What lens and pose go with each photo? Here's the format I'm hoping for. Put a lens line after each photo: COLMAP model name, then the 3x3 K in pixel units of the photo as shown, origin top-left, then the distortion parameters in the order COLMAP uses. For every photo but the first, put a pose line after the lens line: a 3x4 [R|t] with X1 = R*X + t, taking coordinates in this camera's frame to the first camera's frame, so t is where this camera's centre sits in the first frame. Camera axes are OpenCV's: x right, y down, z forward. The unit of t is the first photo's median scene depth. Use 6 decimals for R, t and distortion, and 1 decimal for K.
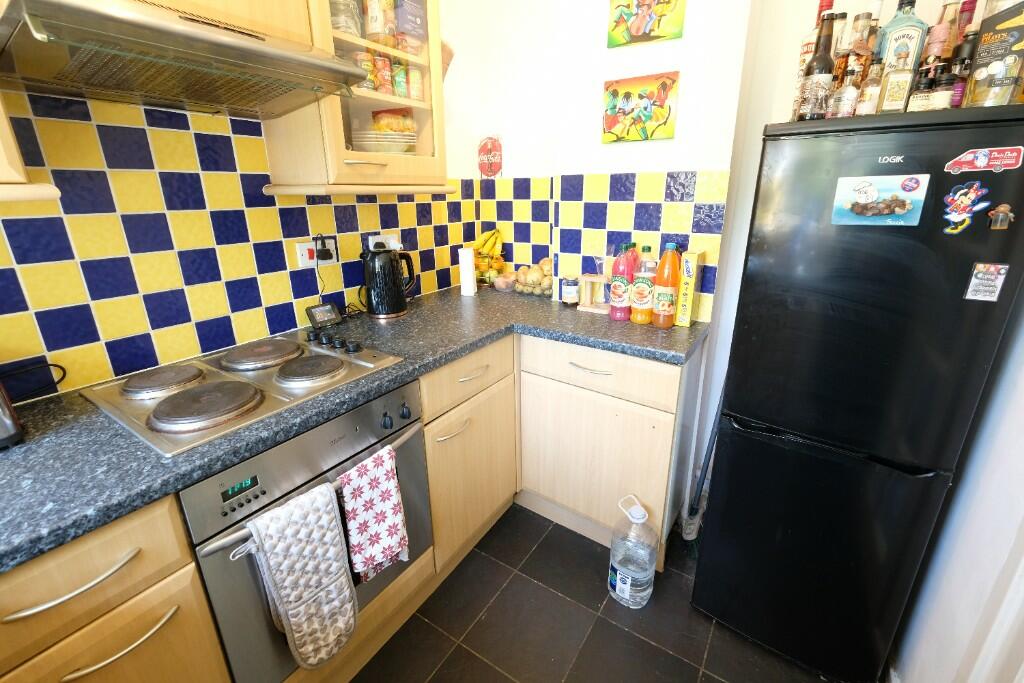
lens RADIAL K [[447.0, 0, 515.3], [0, 447.0, 336.7], [0, 0, 1]] dist [-0.001294, 0.001504]
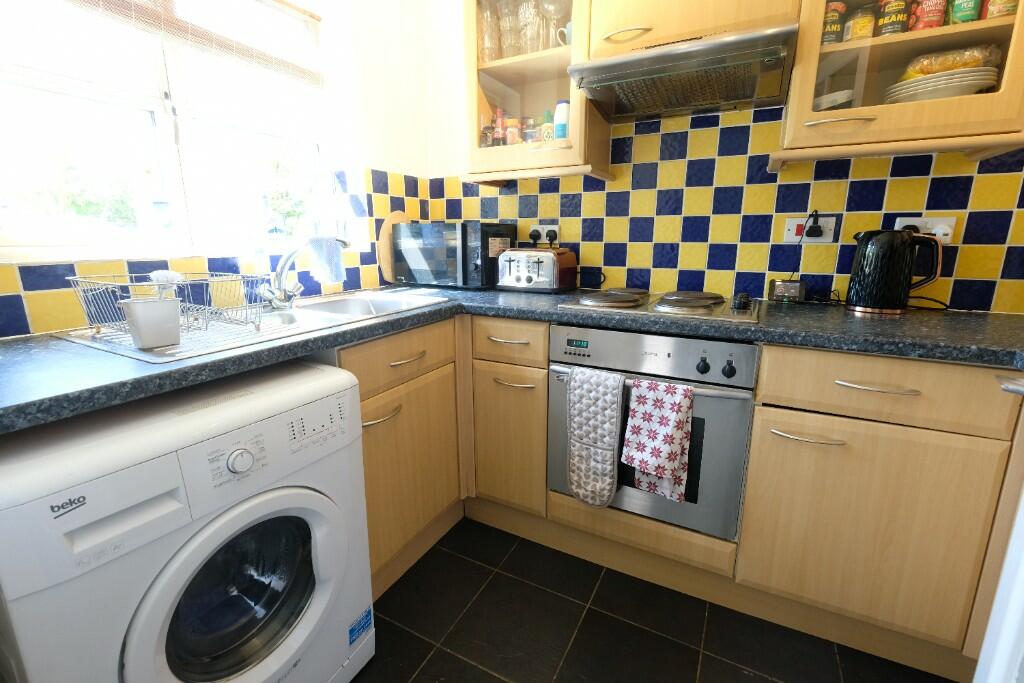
lens RADIAL K [[447.0, 0, 517.5], [0, 447.0, 339.1], [0, 0, 1]] dist [-0.001294, 0.001504]
pose [[0.092287, 0.228873, -0.969072, 0.627644], [-0.312251, 0.930786, 0.190095, 0.061973], [0.945506, 0.285050, 0.157365, 0.380605]]
